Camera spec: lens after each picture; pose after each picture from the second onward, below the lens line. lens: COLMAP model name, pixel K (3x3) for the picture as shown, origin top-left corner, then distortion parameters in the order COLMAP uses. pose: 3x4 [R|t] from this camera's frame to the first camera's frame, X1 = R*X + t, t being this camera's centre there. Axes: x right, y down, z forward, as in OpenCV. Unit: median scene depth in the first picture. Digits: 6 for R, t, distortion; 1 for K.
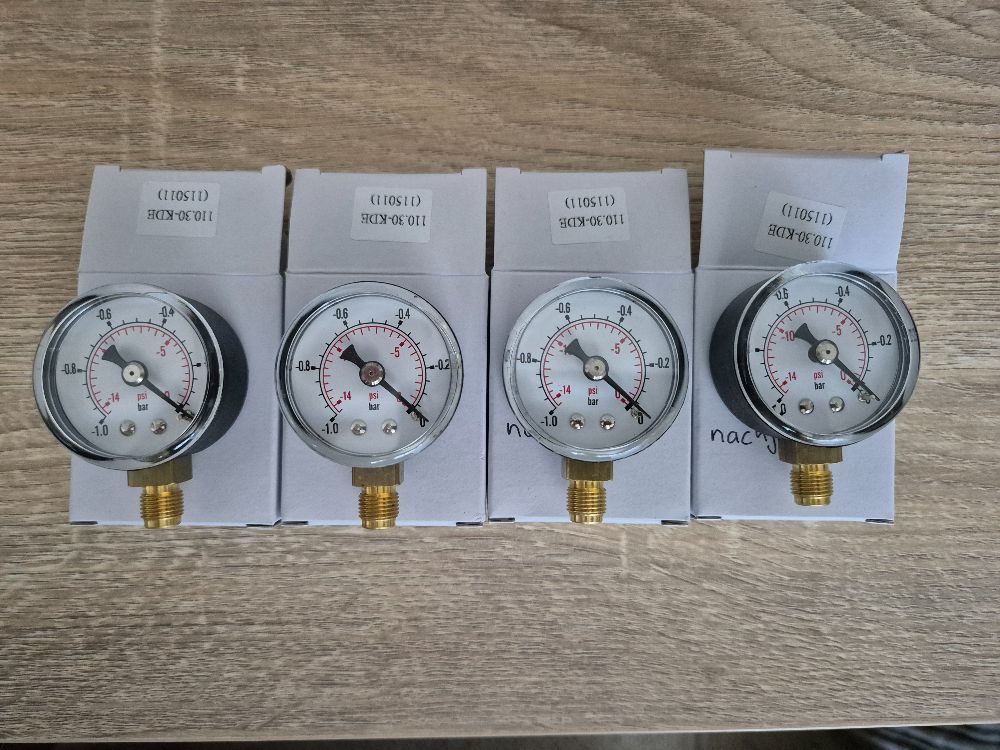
lens RADIAL K [[685.2, 0, 501.9], [0, 685.2, 372.0], [0, 0, 1]] dist [0.039324, -0.023521]
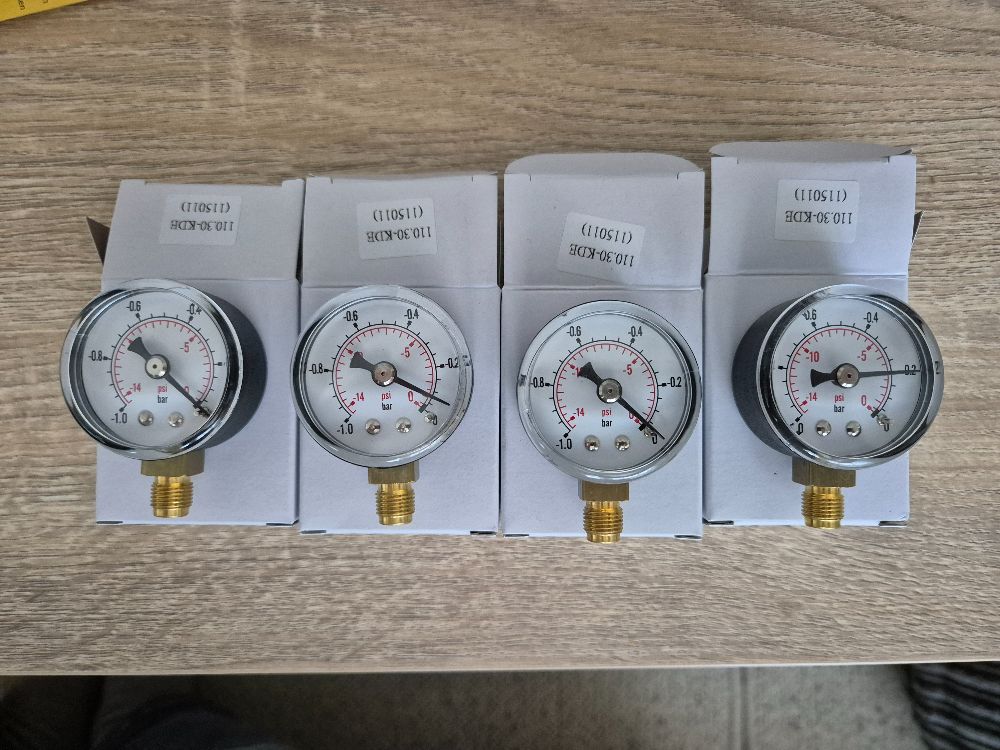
lens RADIAL K [[685.2, 0, 494.8], [0, 685.2, 376.9], [0, 0, 1]] dist [0.039324, -0.023521]
pose [[0.999809, -0.006566, -0.018434, -0.101868], [0.006633, 0.999972, 0.003597, 0.092014], [0.018410, -0.003719, 0.999824, -0.014206]]
